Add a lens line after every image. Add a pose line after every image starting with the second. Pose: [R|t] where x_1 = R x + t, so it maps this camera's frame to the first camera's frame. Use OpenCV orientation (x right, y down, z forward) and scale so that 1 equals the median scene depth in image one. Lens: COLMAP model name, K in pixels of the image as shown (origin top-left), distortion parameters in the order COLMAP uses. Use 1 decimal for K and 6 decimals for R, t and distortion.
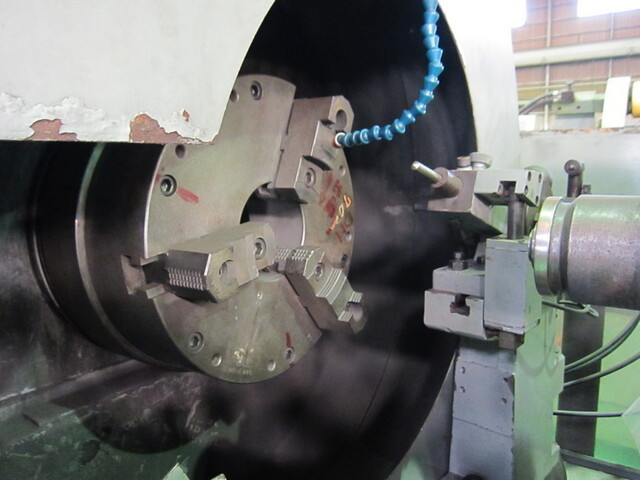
lens RADIAL K [[522.7, 0, 320.0], [0, 522.7, 240.0], [0, 0, 1]] dist [-0.046324, 0.003291]
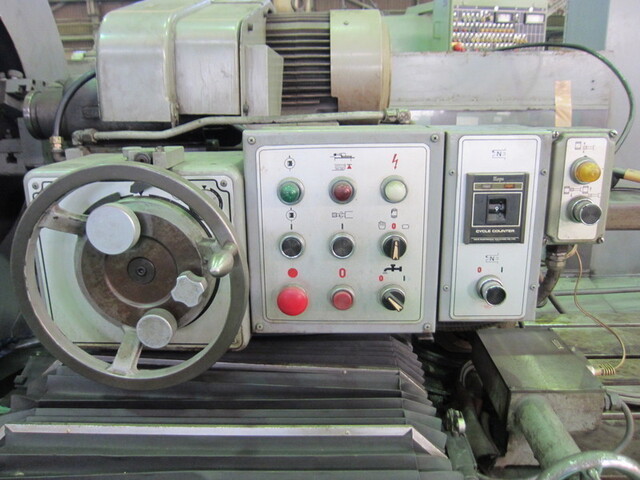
lens RADIAL K [[522.7, 0, 320.0], [0, 522.7, 240.0], [0, 0, 1]] dist [-0.046324, 0.003291]
pose [[0.827741, -0.131310, 0.545529, 0.159574], [0.061594, 0.987620, 0.144265, 0.227293], [-0.557719, -0.085813, 0.825582, -1.131430]]
